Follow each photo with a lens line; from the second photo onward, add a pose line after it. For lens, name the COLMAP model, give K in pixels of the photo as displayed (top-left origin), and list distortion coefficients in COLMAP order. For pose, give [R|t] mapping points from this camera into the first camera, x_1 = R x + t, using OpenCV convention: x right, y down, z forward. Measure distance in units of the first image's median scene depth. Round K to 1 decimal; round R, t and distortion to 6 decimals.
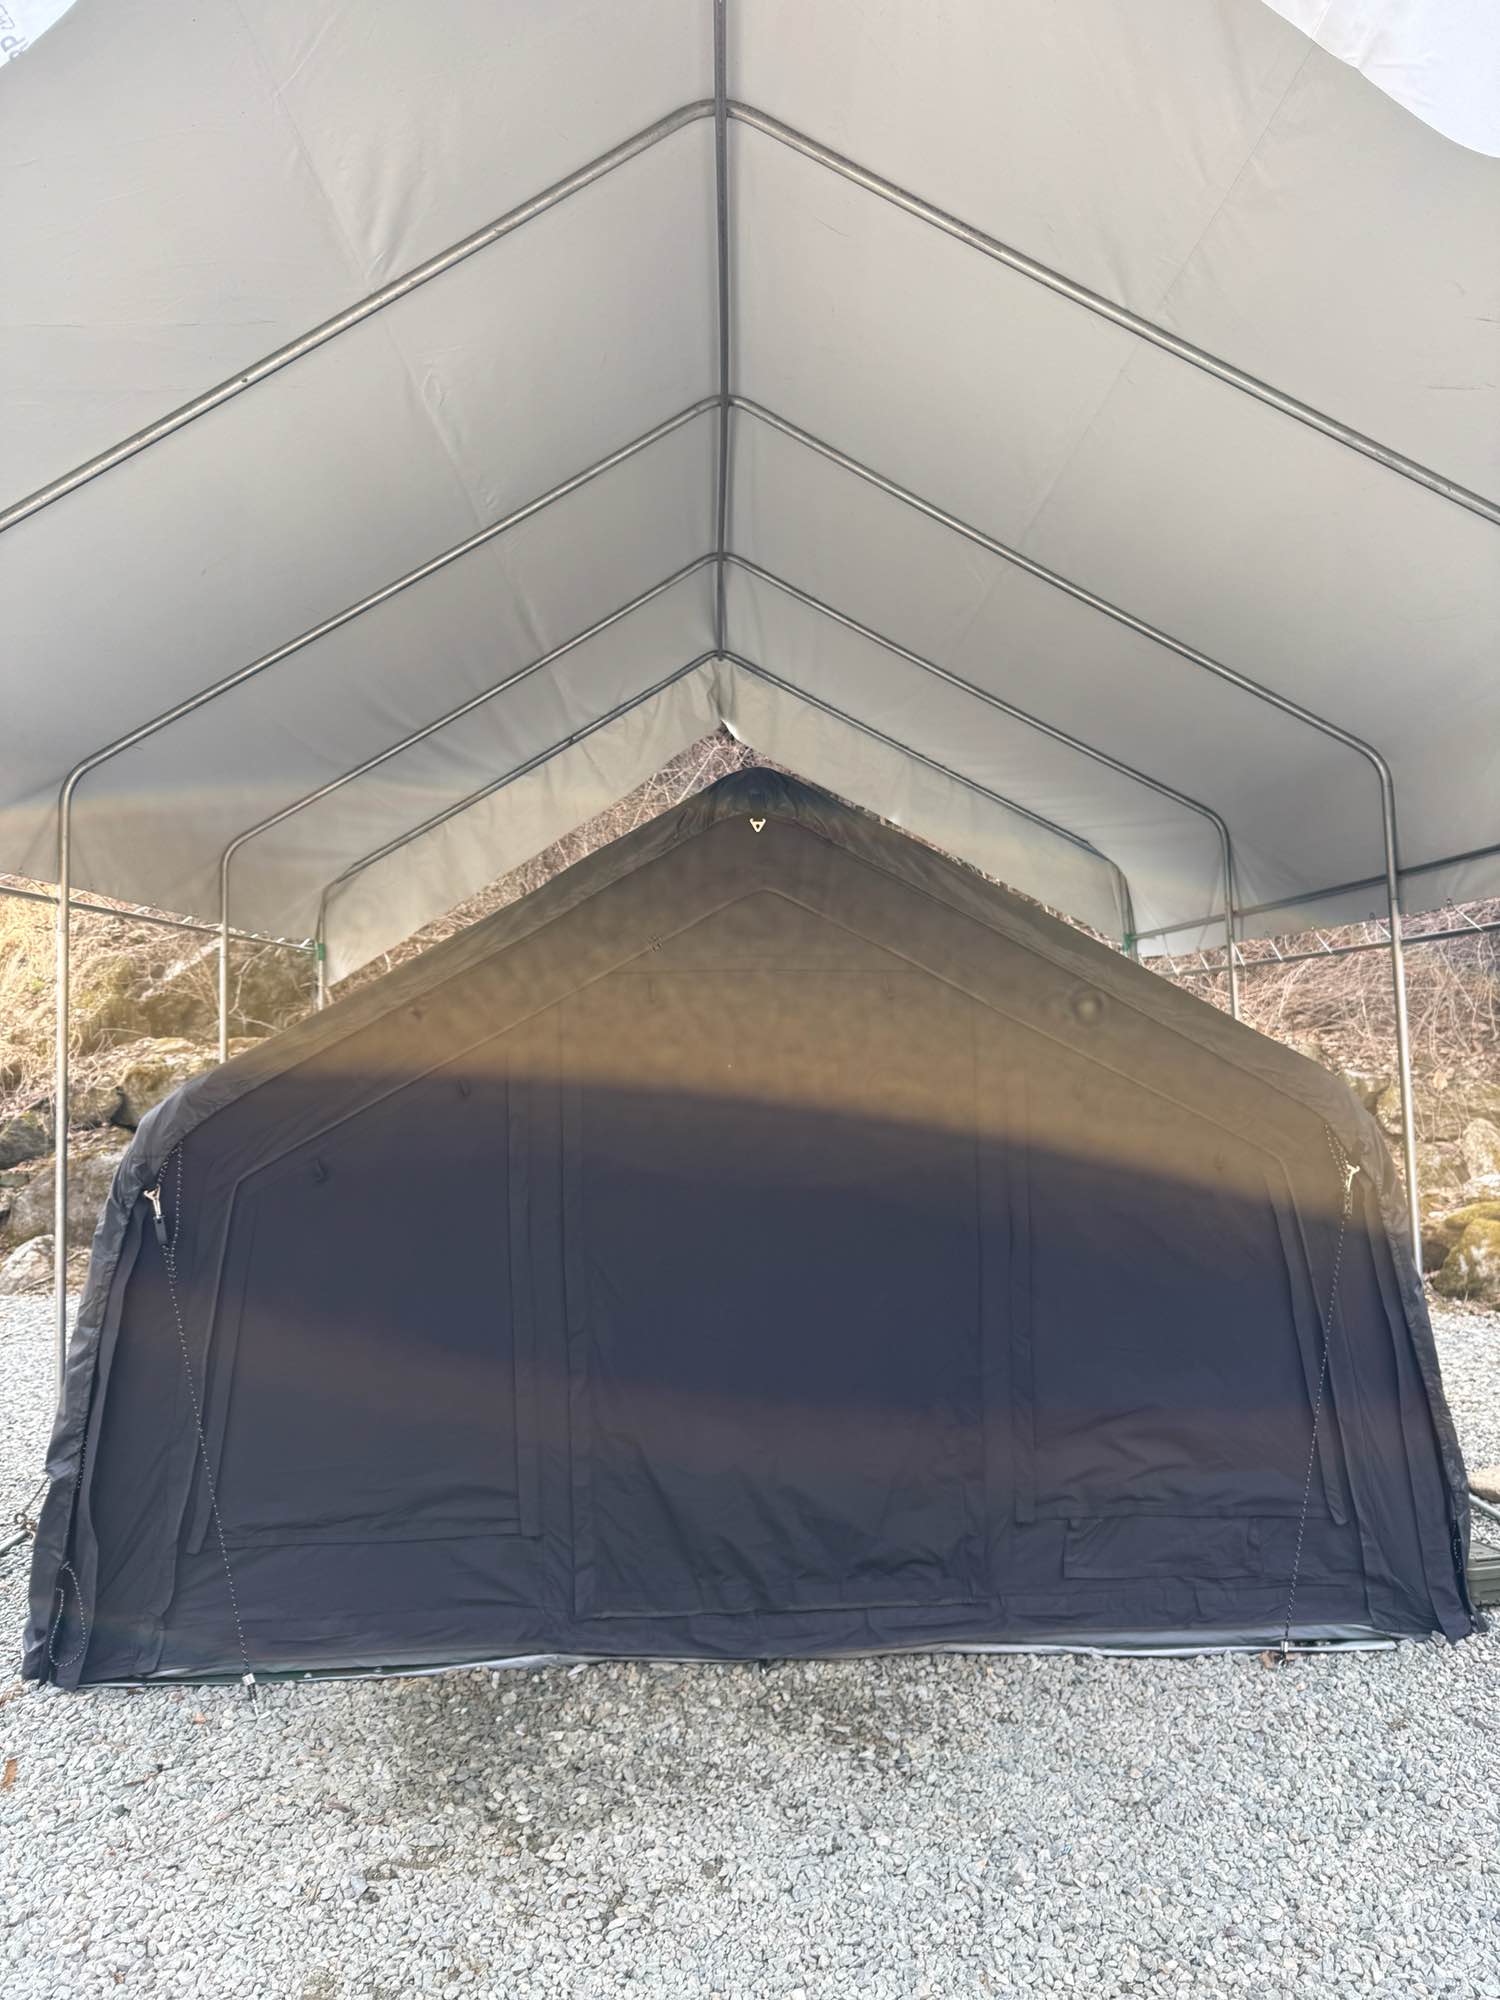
lens RADIAL K [[1380.6, 0, 750.0], [0, 1380.6, 1000.0], [0, 0, 1]] dist [0.097565, -0.160008]
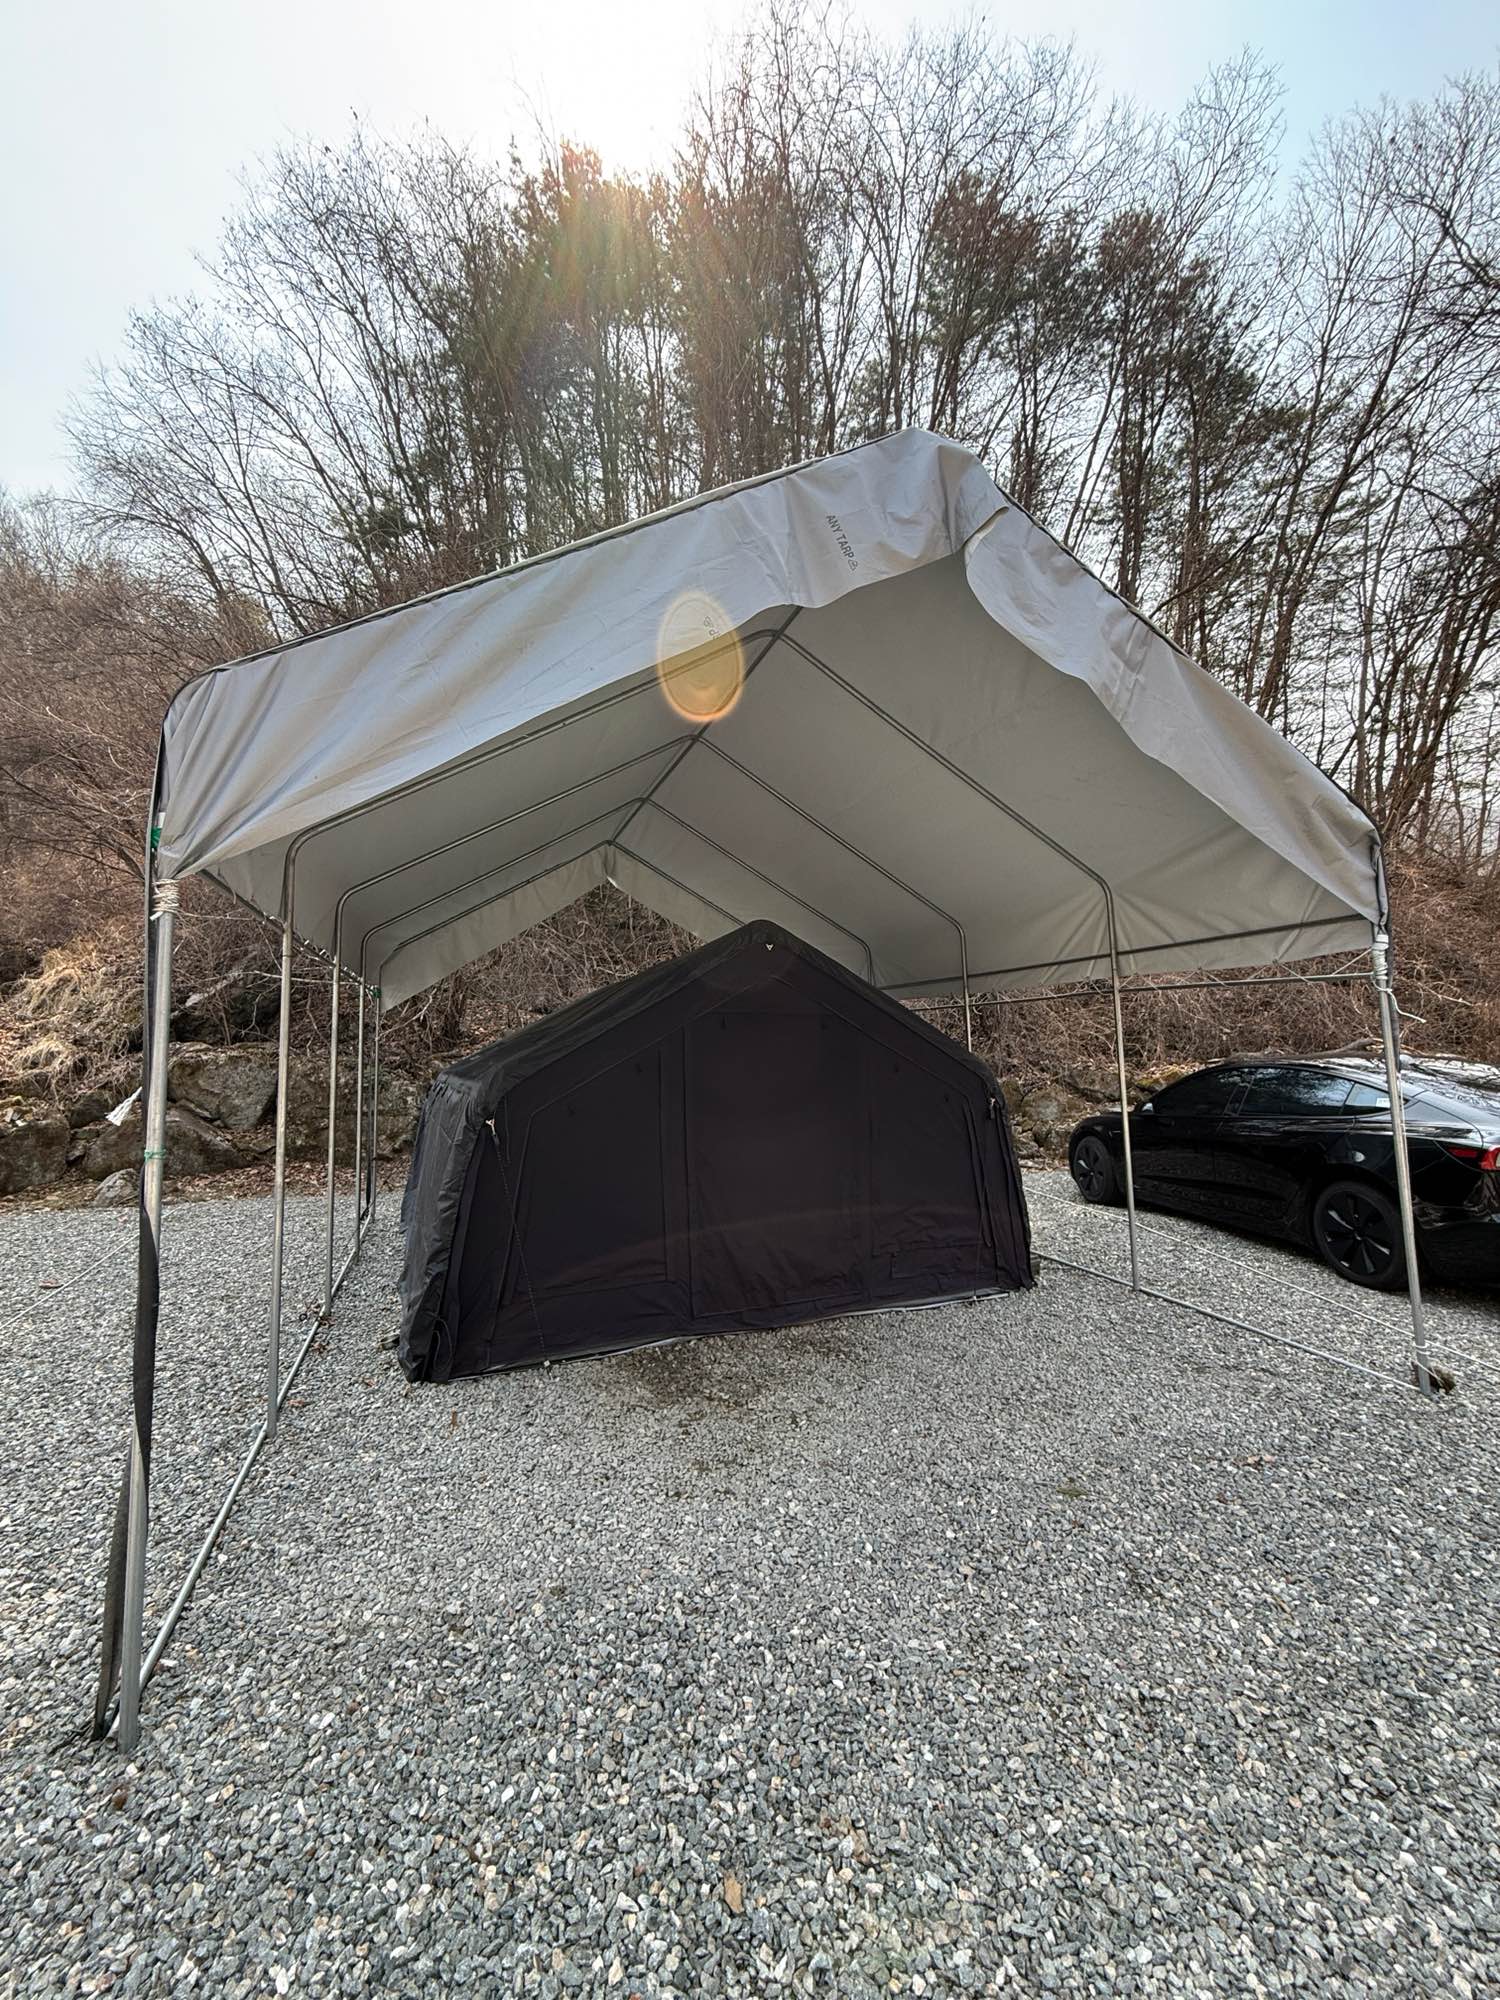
lens RADIAL K [[779.6, 0, 752.5], [0, 779.6, 991.5], [0, 0, 1]] dist [-0.001516, -0.000091]
pose [[0.943397, 0.028507, 0.330437, -0.432542], [-0.014795, 0.998925, -0.043939, -0.003343], [-0.331335, 0.036563, 0.942805, -0.160712]]
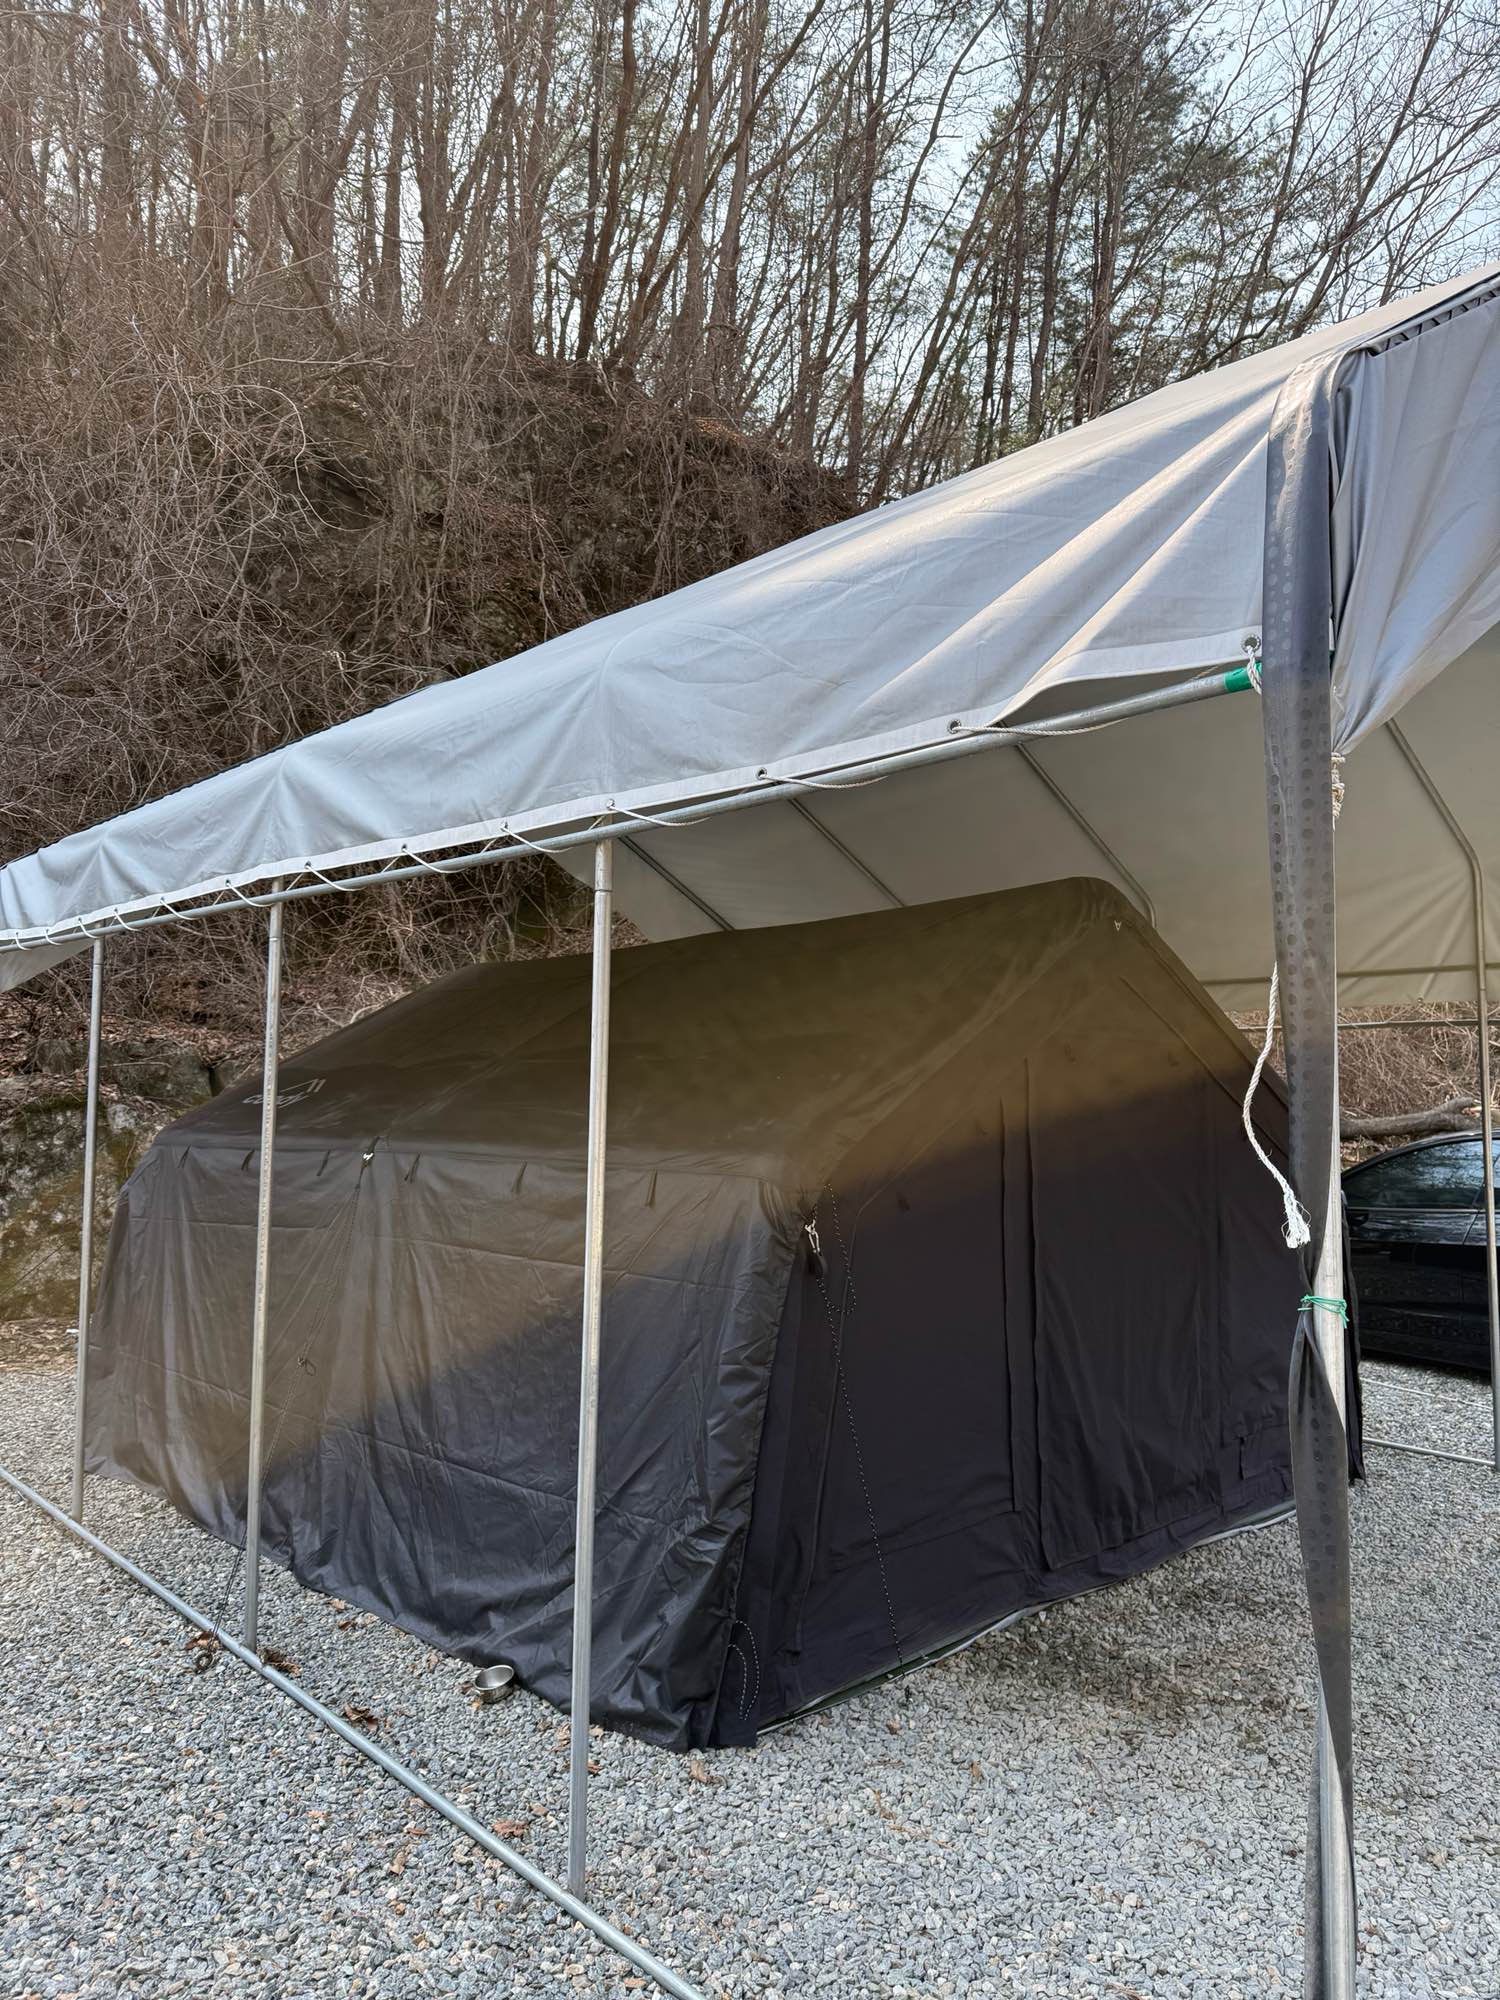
lens RADIAL K [[1405.2, 0, 750.0], [0, 1405.2, 1000.0], [0, 0, 1]] dist [0.002761, 0.001631]
pose [[0.757158, 0.070733, 0.649390, -1.103465], [-0.047221, 0.997446, -0.053586, 0.028059], [-0.651522, 0.009908, 0.758565, 0.239809]]
